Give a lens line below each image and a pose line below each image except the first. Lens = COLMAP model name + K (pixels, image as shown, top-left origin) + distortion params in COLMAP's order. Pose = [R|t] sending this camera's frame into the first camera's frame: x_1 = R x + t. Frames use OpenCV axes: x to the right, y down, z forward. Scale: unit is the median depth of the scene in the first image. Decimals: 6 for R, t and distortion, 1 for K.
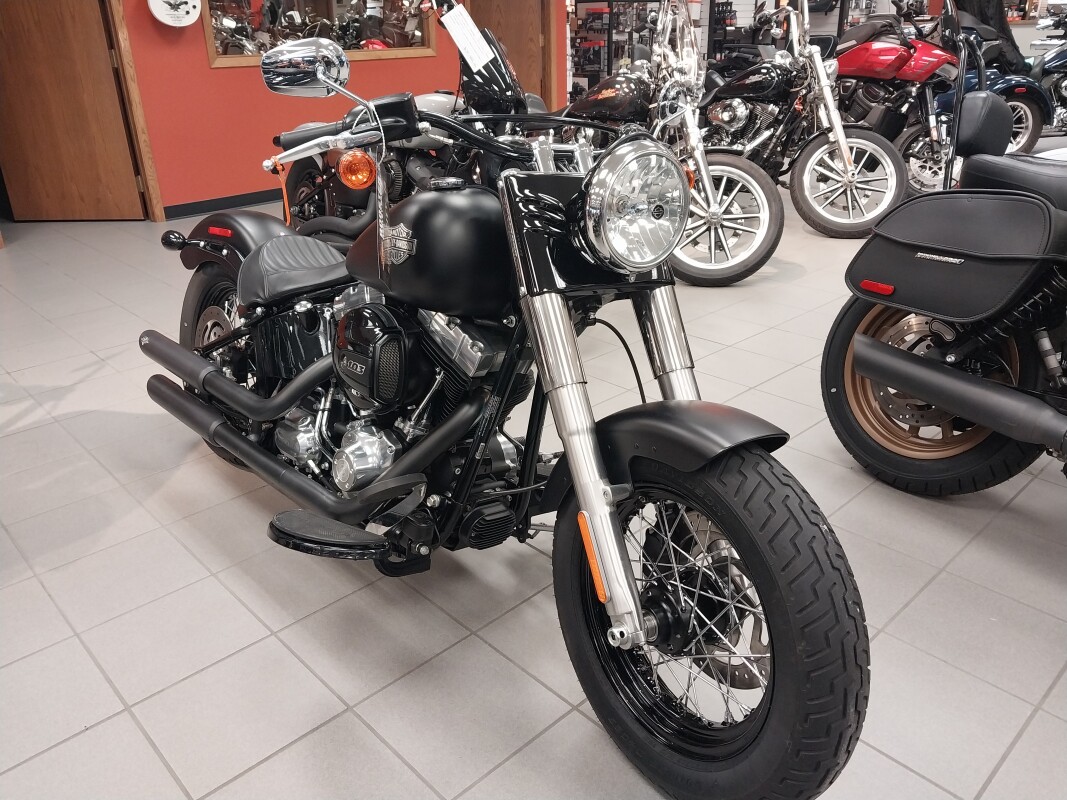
lens RADIAL K [[837.2, 0, 542.5], [0, 837.2, 397.9], [0, 0, 1]] dist [0.001197, -0.004679]
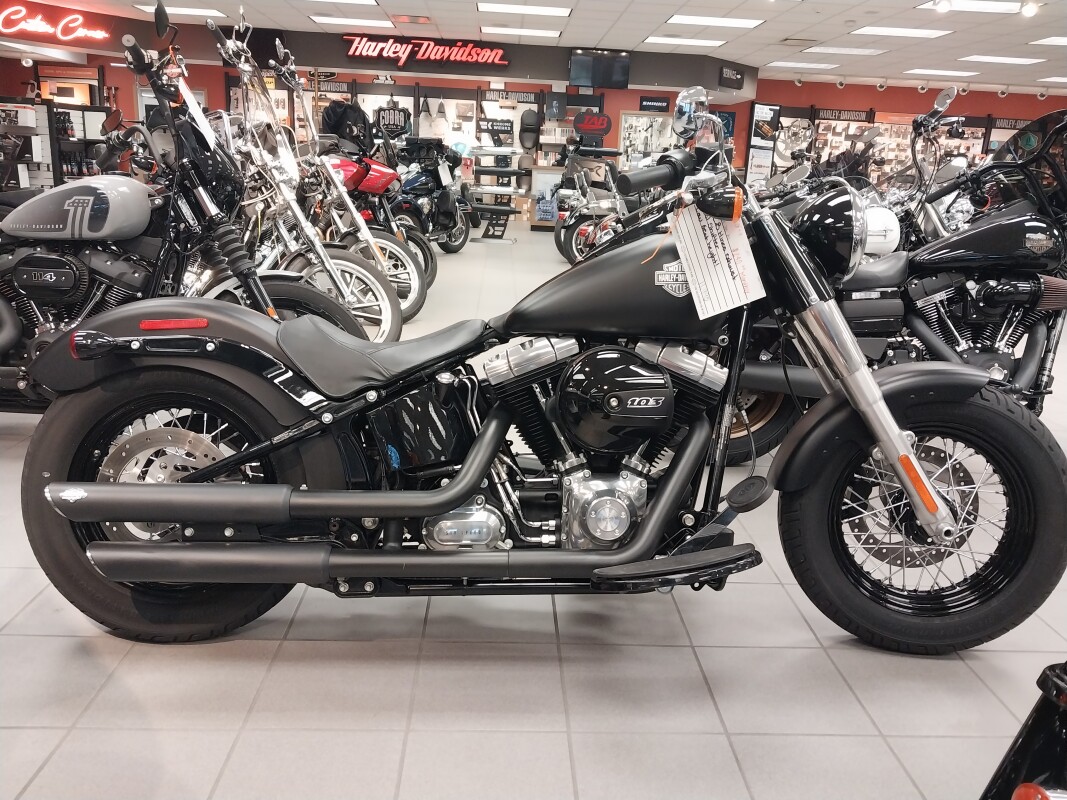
lens RADIAL K [[837.2, 0, 542.5], [0, 837.2, 397.9], [0, 0, 1]] dist [0.001197, -0.004679]
pose [[0.651122, -0.148931, 0.744218, -0.515082], [0.252266, 0.967277, -0.027141, -0.022845], [-0.715823, 0.205413, 0.667385, 0.199855]]
